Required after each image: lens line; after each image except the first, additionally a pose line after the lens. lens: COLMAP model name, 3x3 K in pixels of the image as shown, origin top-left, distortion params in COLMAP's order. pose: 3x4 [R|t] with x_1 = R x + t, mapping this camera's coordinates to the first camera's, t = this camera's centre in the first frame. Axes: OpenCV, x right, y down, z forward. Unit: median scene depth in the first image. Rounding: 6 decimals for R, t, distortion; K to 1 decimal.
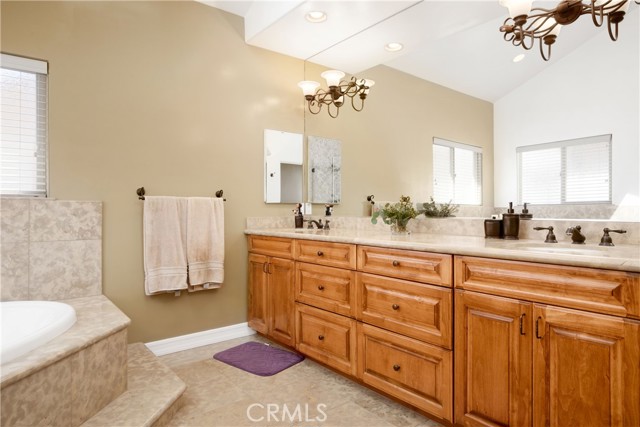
lens RADIAL K [[387.1, 0, 319.5], [0, 387.1, 211.8], [0, 0, 1]] dist [-0.014871, -0.000557]
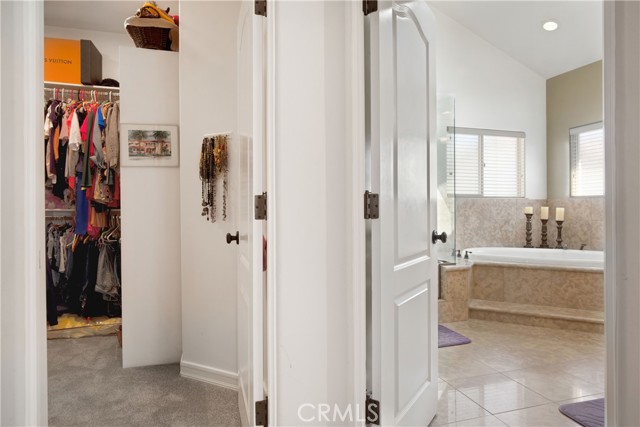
lens RADIAL K [[387.1, 0, 321.1], [0, 387.1, 207.0], [0, 0, 1]] dist [-0.014871, -0.000557]
pose [[-0.373437, 0.001762, -0.927654, 1.159318], [0.004551, 0.999990, 0.000068, 0.007279], [0.927644, -0.004196, -0.373441, 0.235883]]
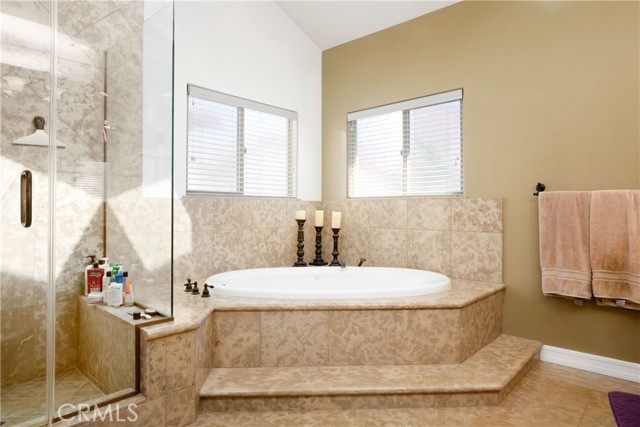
lens RADIAL K [[387.1, 0, 320.7], [0, 387.1, 211.6], [0, 0, 1]] dist [-0.014871, -0.000557]
pose [[0.149023, 0.009761, -0.988785, 0.449642], [-0.003181, 0.999951, 0.009391, 0.001926], [0.988829, 0.001746, 0.149047, 0.333982]]
